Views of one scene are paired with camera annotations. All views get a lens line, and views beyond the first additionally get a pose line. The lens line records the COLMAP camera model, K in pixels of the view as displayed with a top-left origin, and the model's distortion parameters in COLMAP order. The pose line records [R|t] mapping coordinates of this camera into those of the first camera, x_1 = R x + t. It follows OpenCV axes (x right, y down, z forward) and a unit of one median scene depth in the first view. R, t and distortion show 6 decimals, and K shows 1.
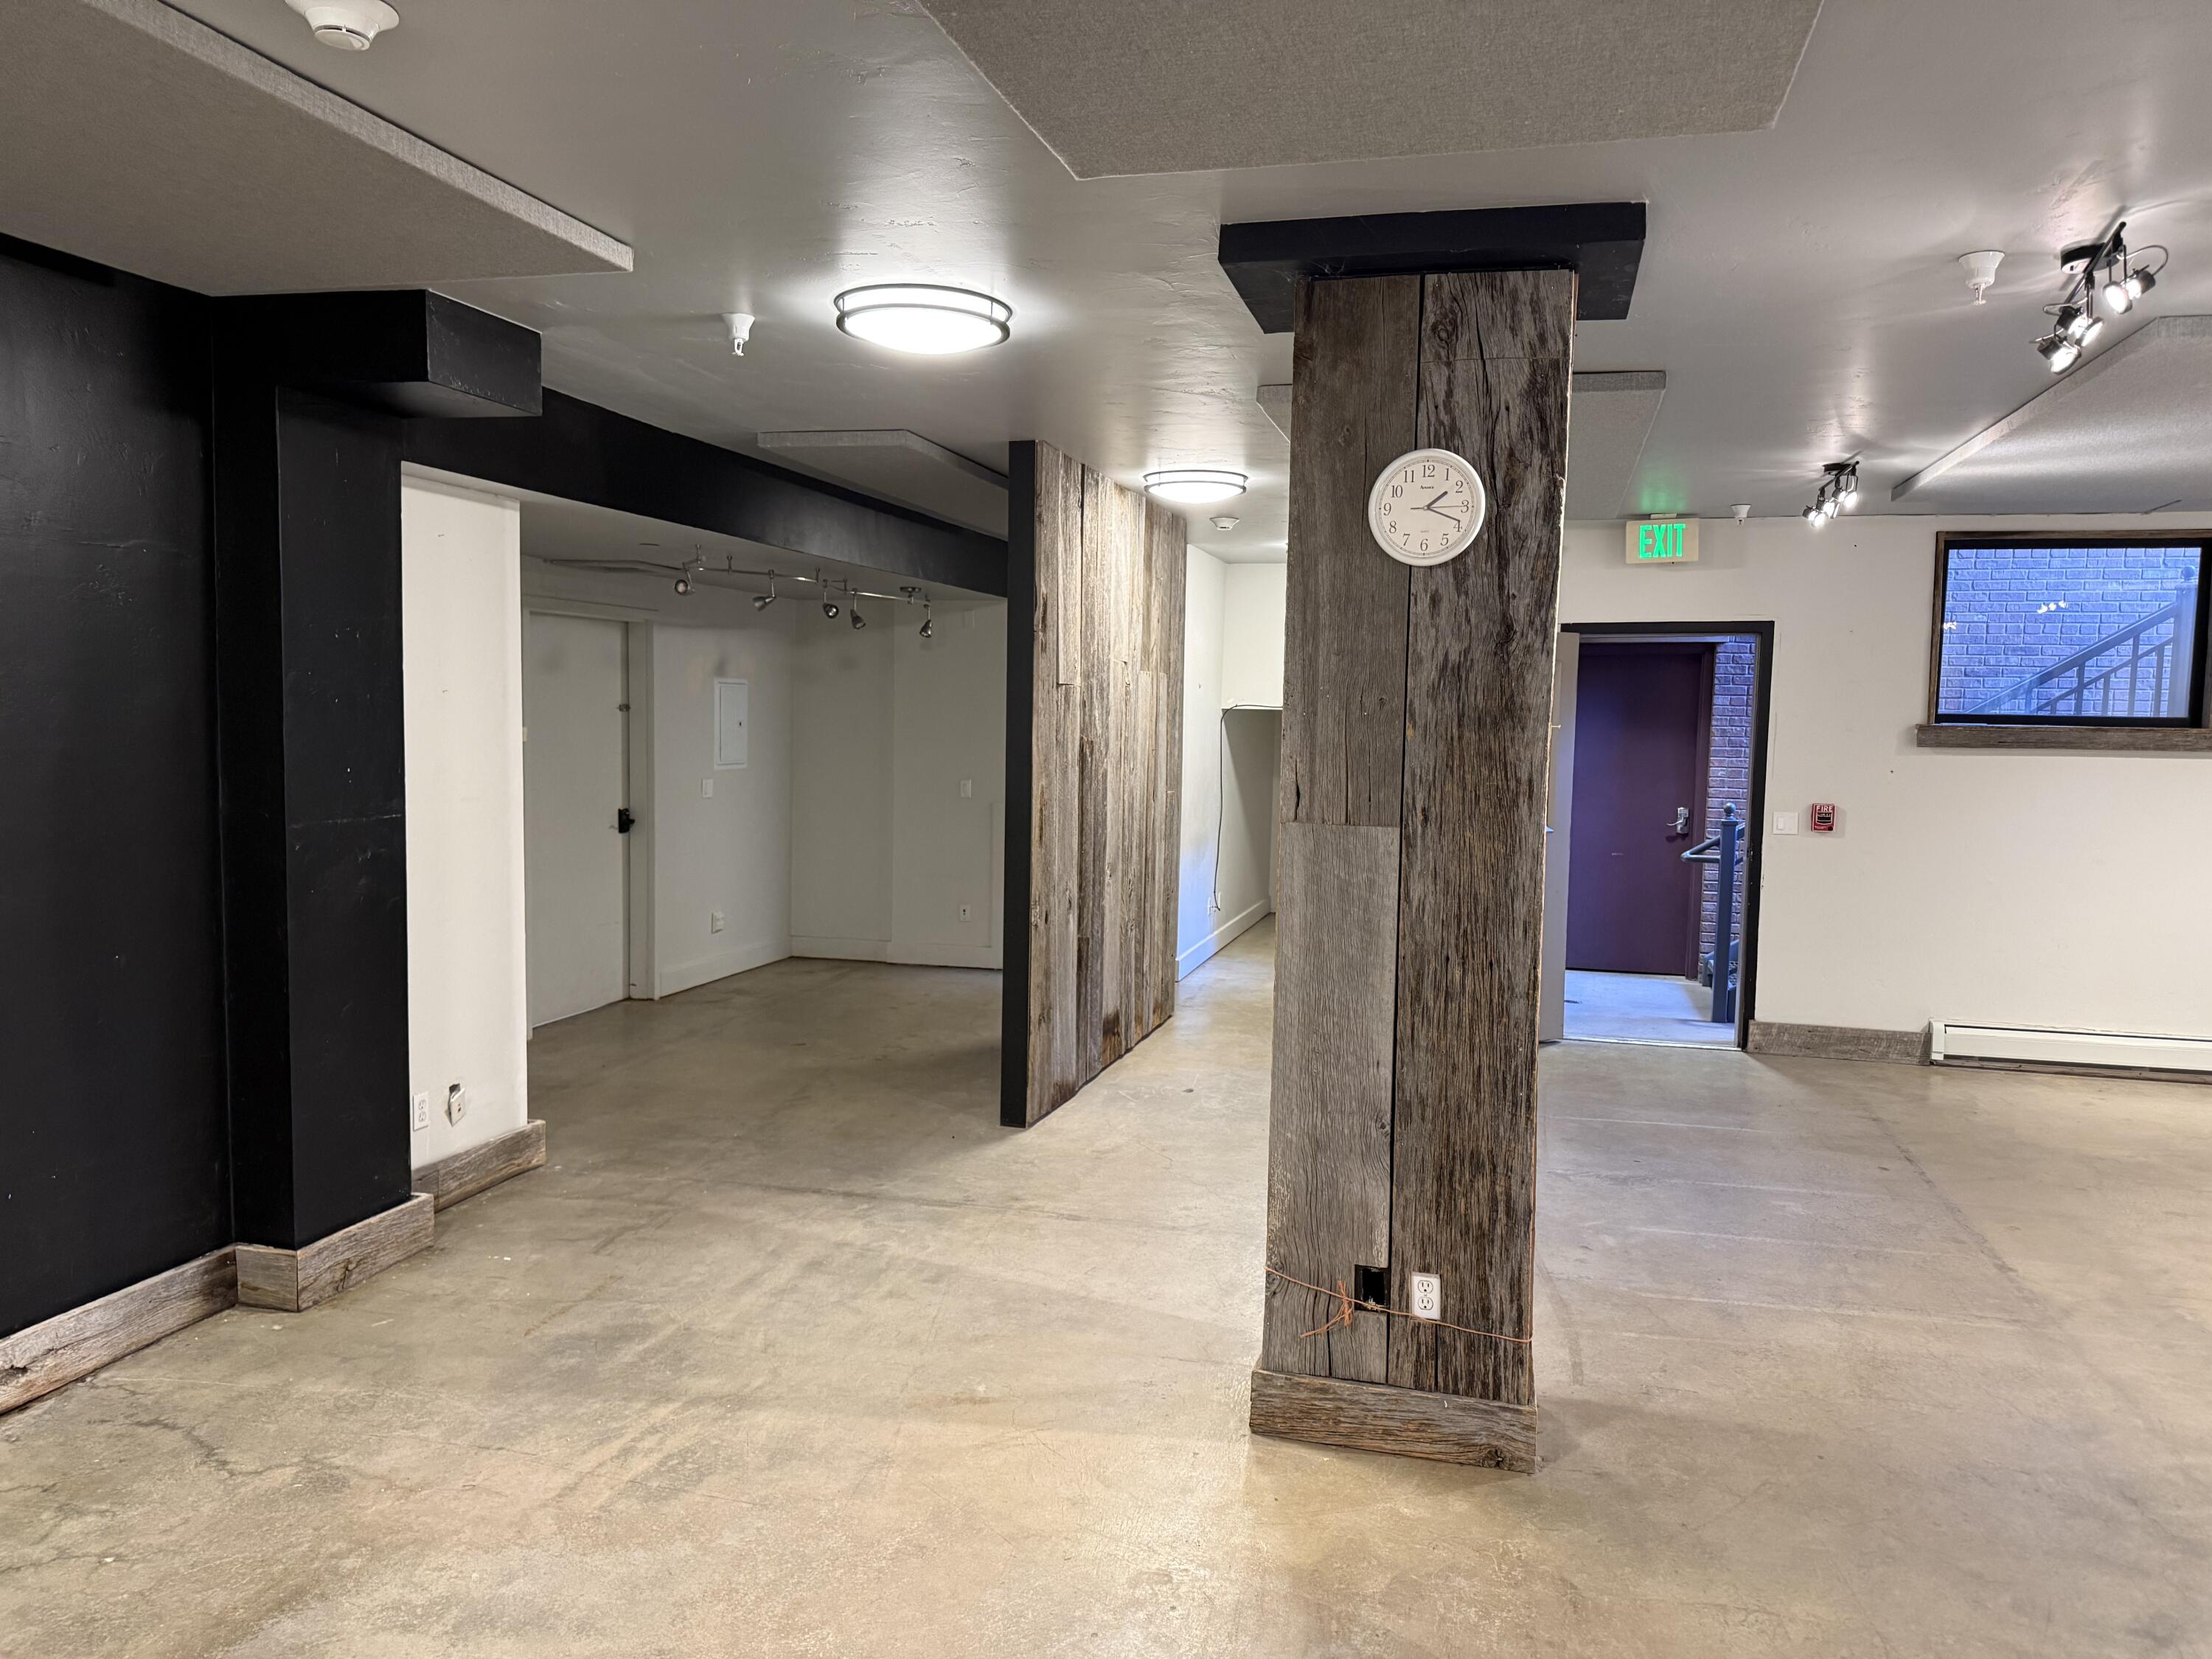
lens RADIAL K [[1564.0, 0, 1116.3], [0, 1564.0, 834.6], [0, 0, 1]] dist [0.038881, -0.042640]
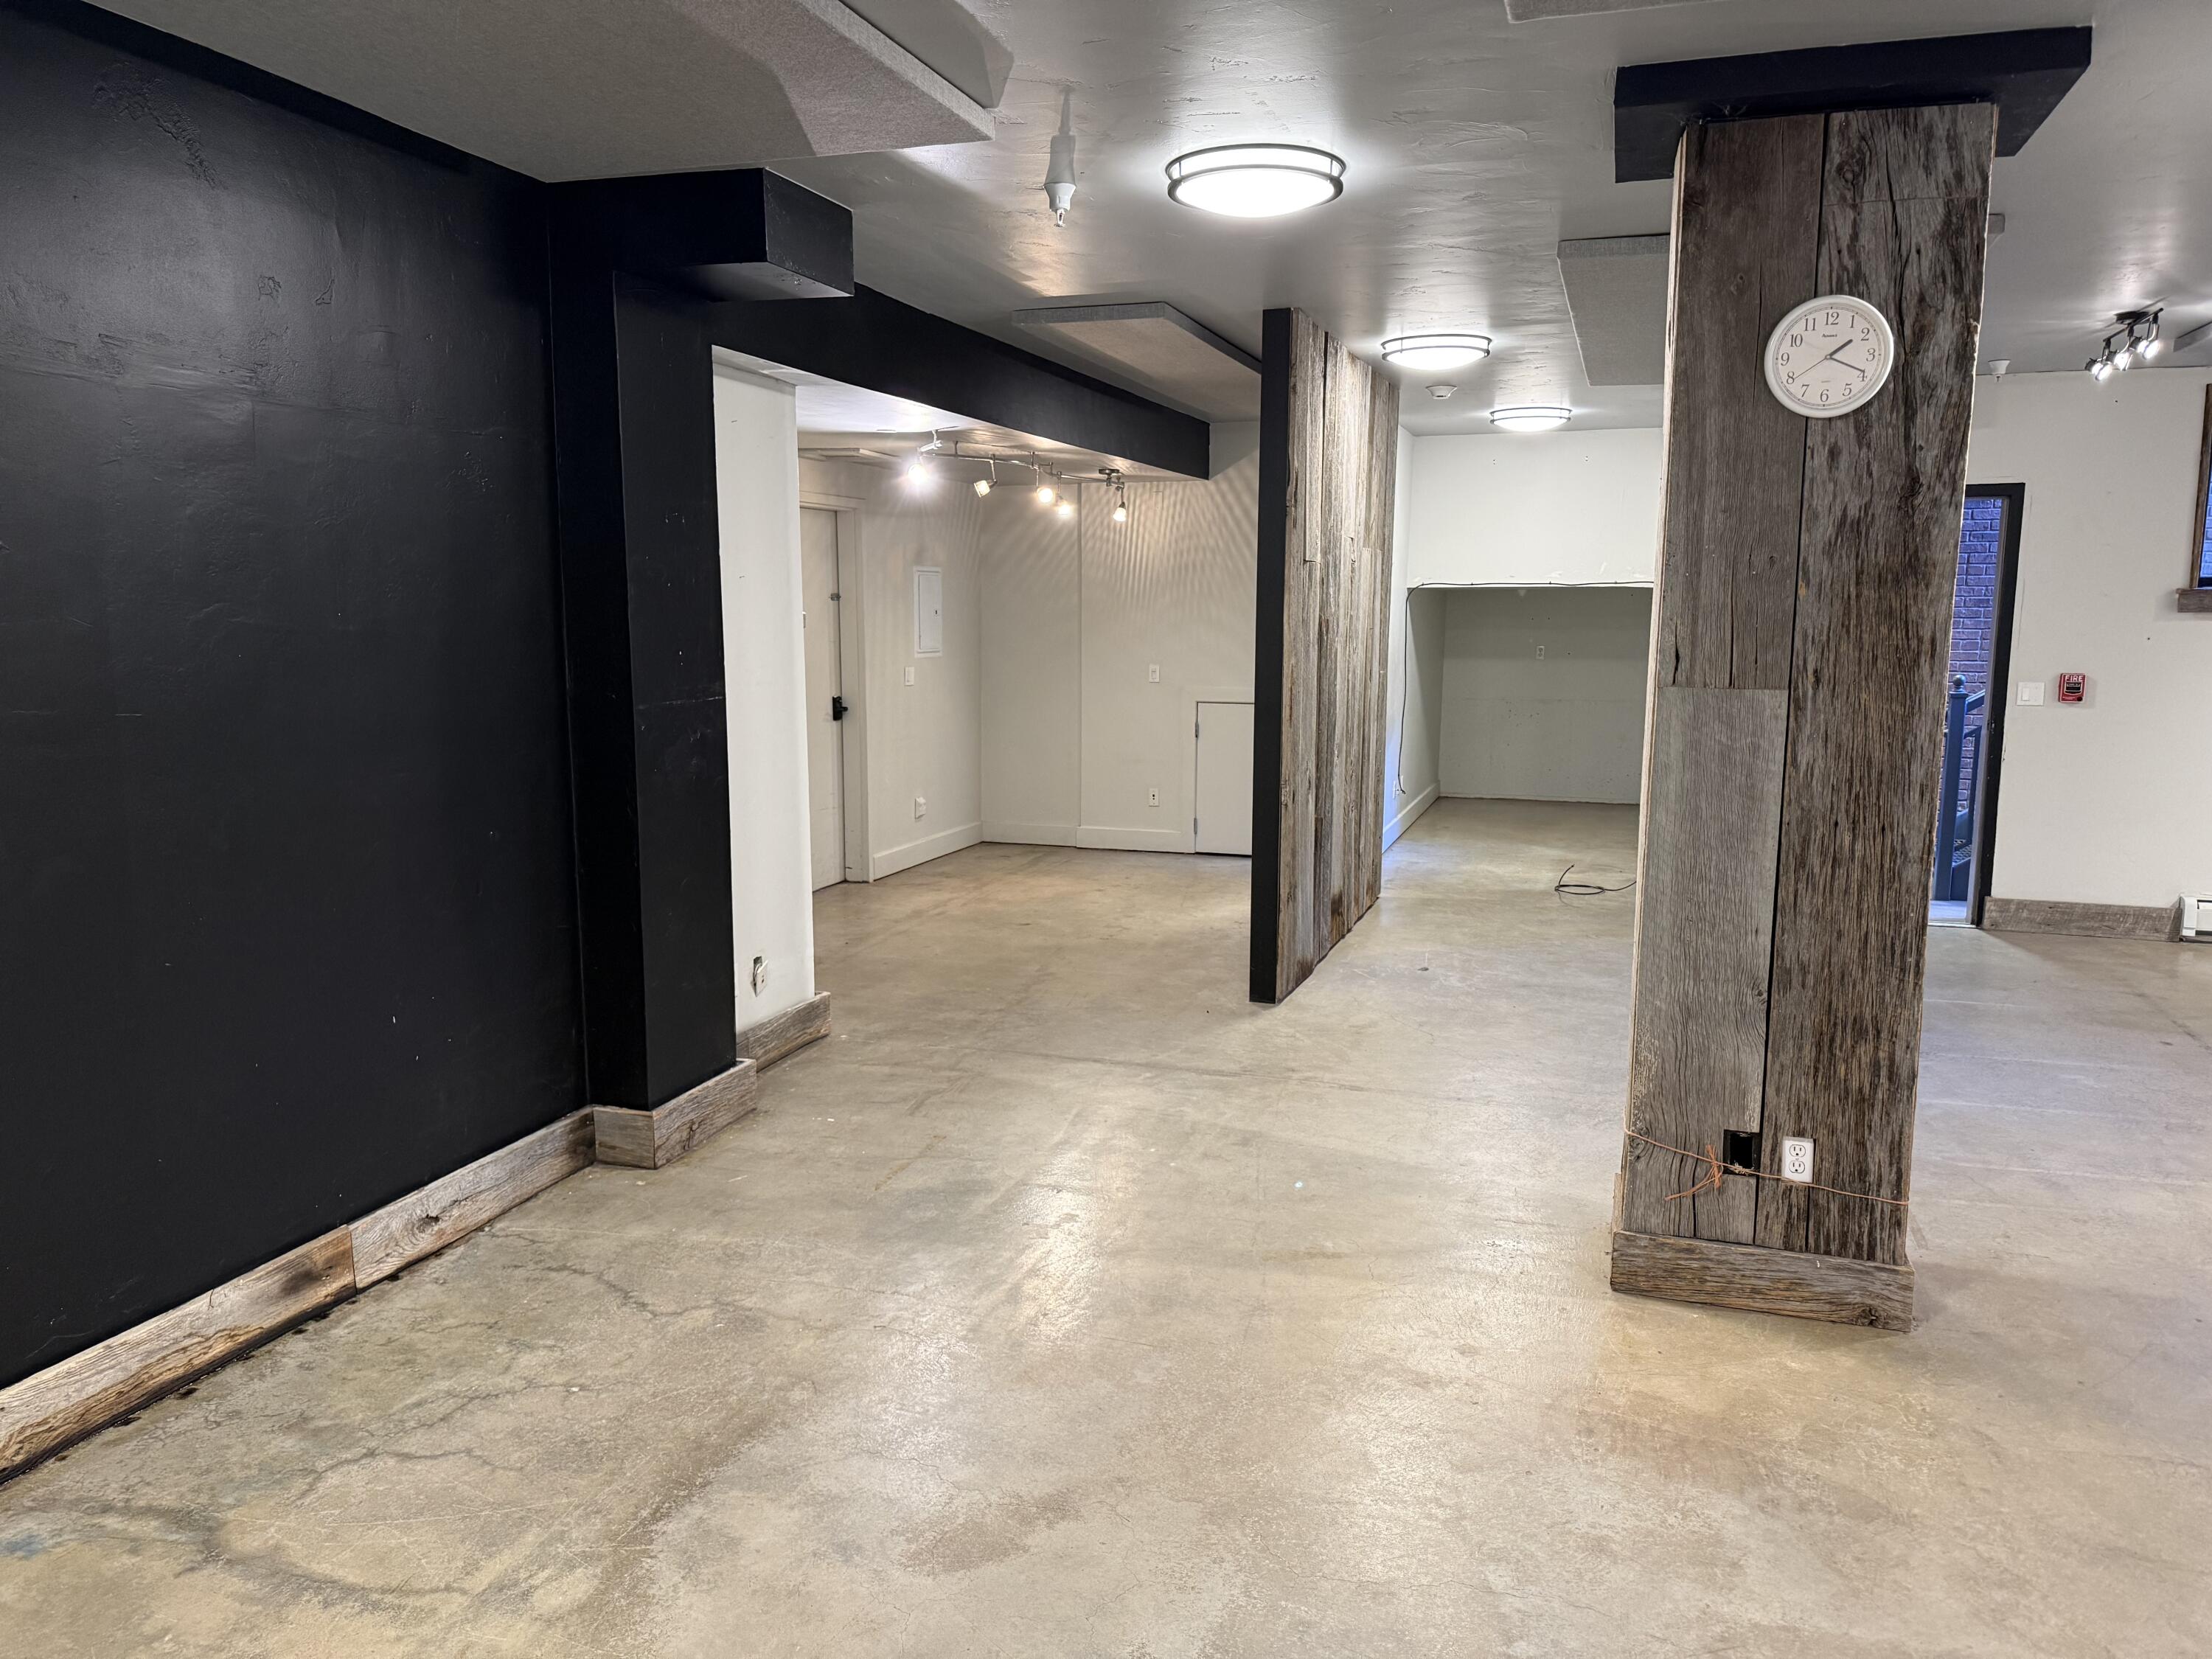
lens RADIAL K [[1564.0, 0, 1117.7], [0, 1564.0, 829.5], [0, 0, 1]] dist [0.038881, -0.042640]
pose [[0.998057, -0.006782, -0.061937, -0.150113], [0.010890, 0.997745, 0.066236, 0.010479], [0.061348, -0.066782, 0.995880, -0.012408]]
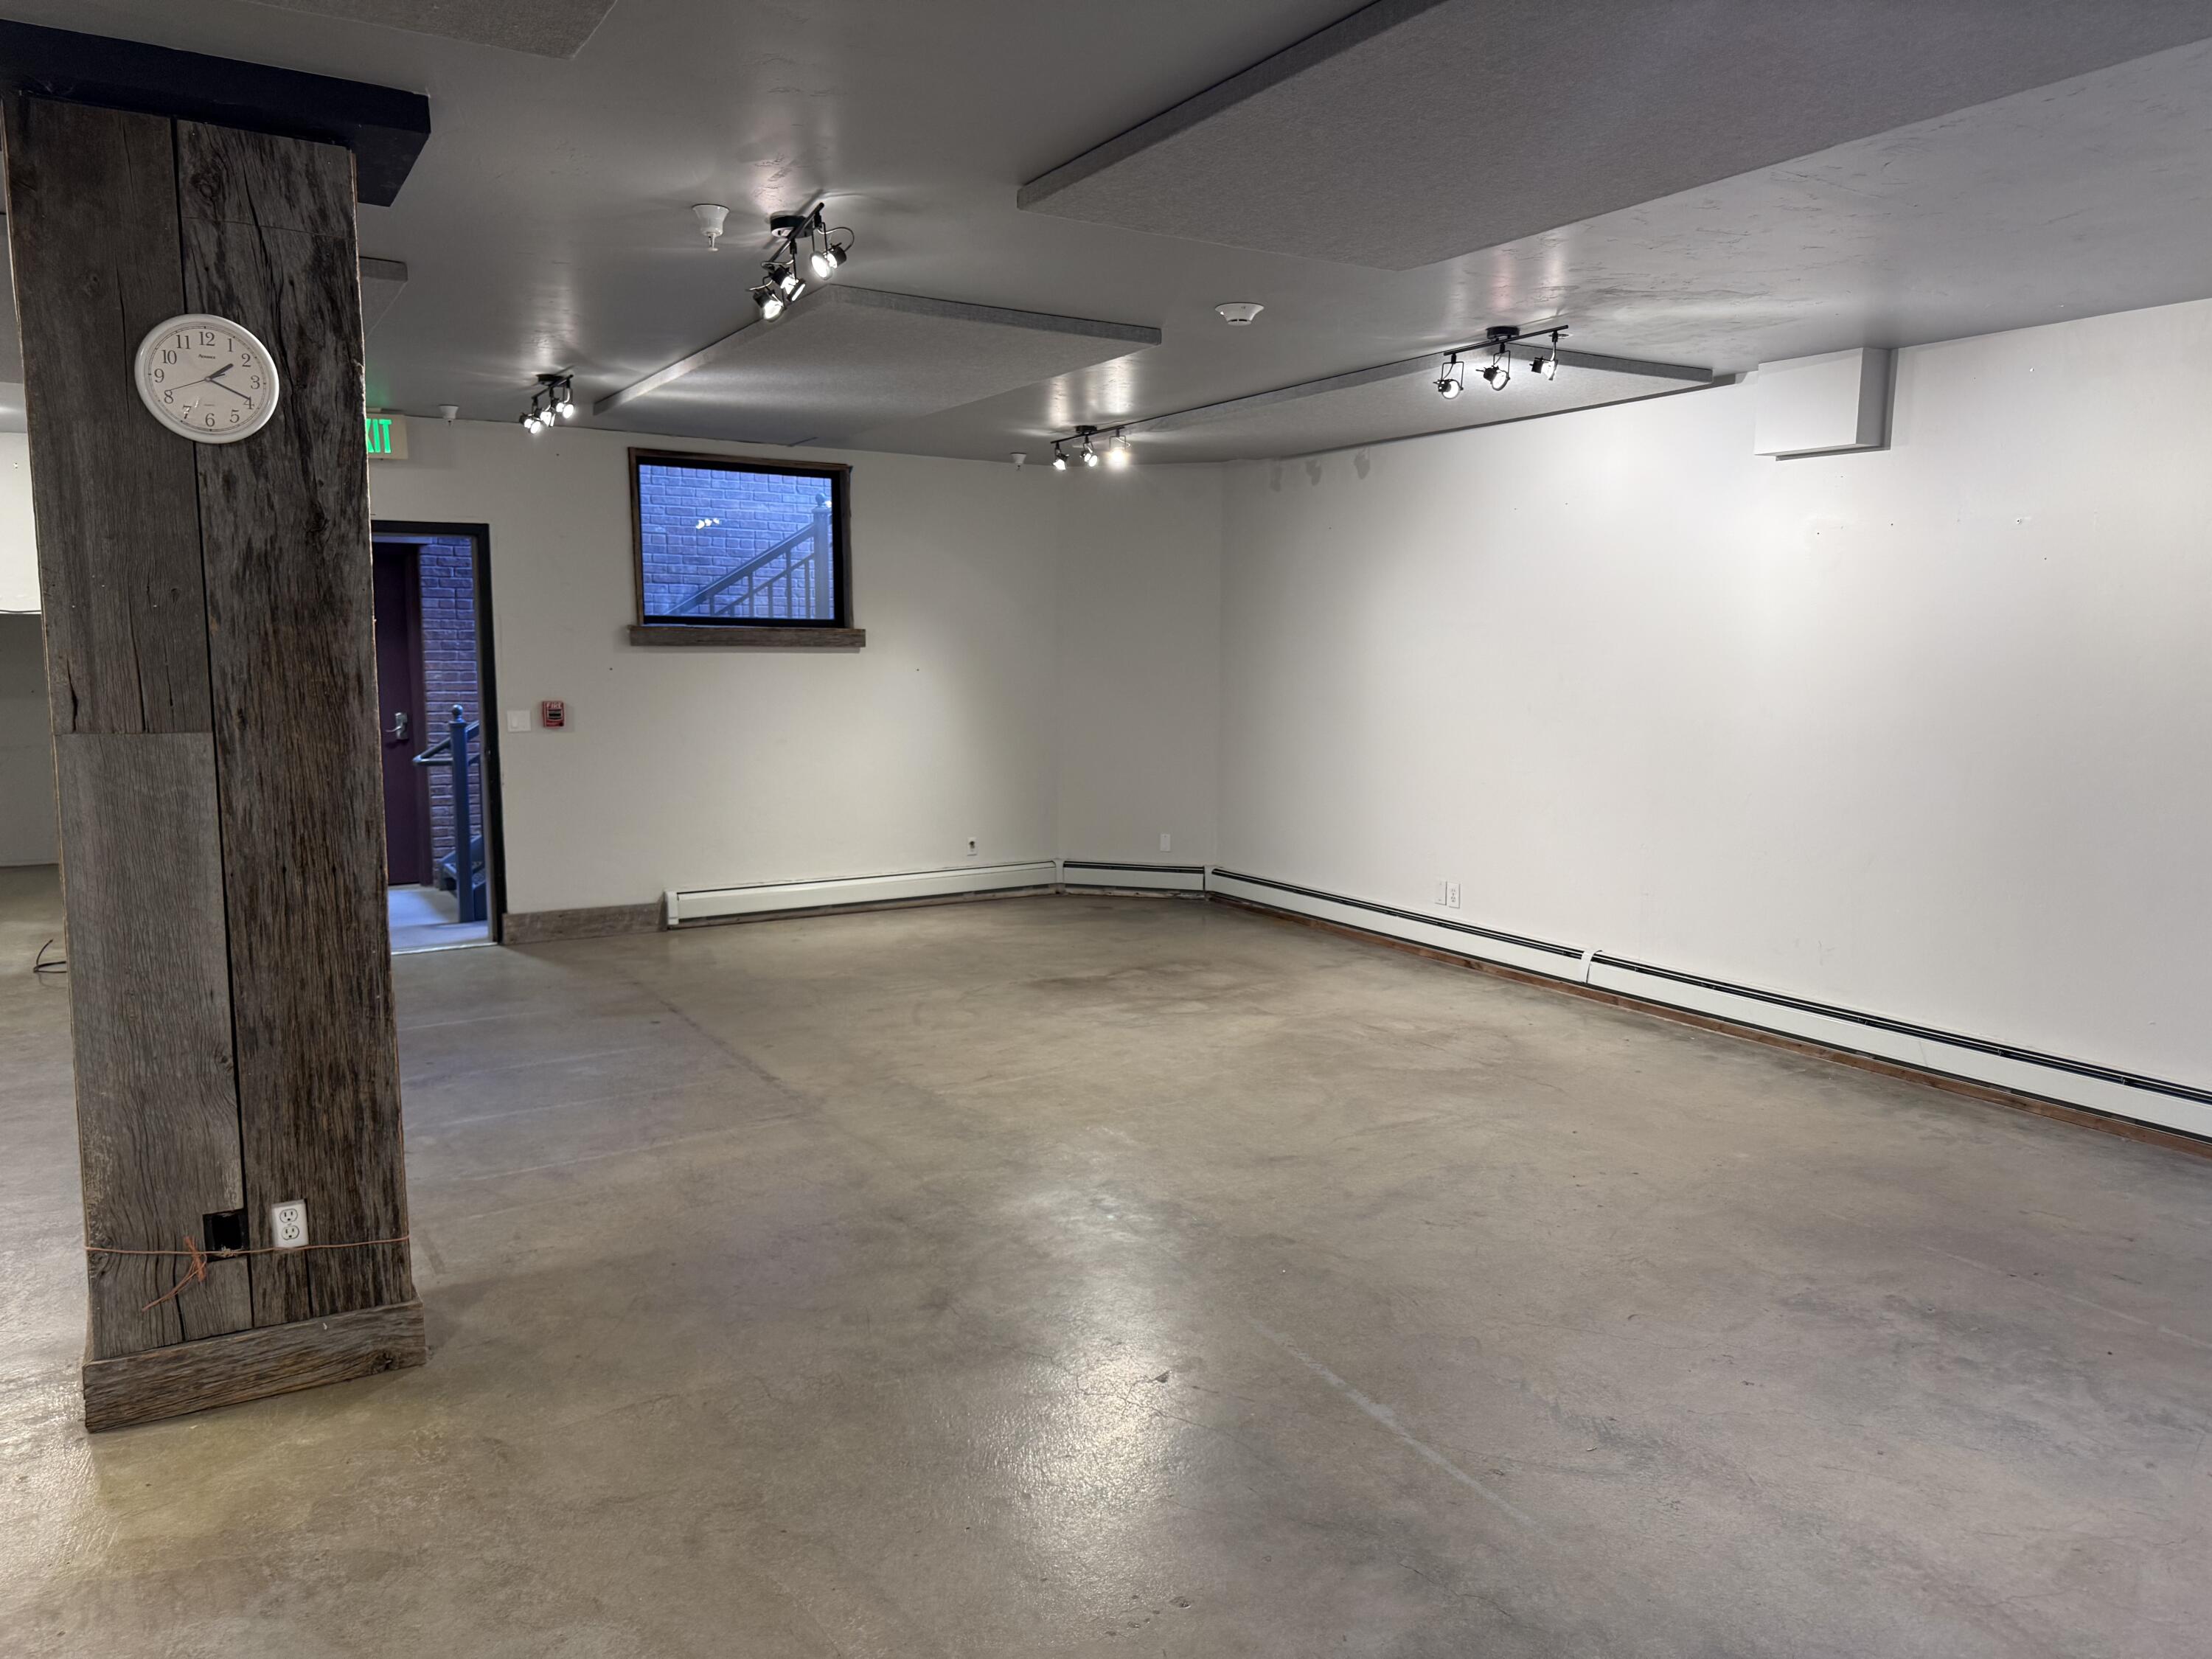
lens RADIAL K [[1564.0, 0, 1120.8], [0, 1564.0, 836.7], [0, 0, 1]] dist [0.038881, -0.042640]
pose [[0.692268, -0.104970, 0.713965, -0.097153], [0.062429, 0.994366, 0.085663, 0.008336], [-0.718935, -0.014730, 0.694921, -0.018913]]
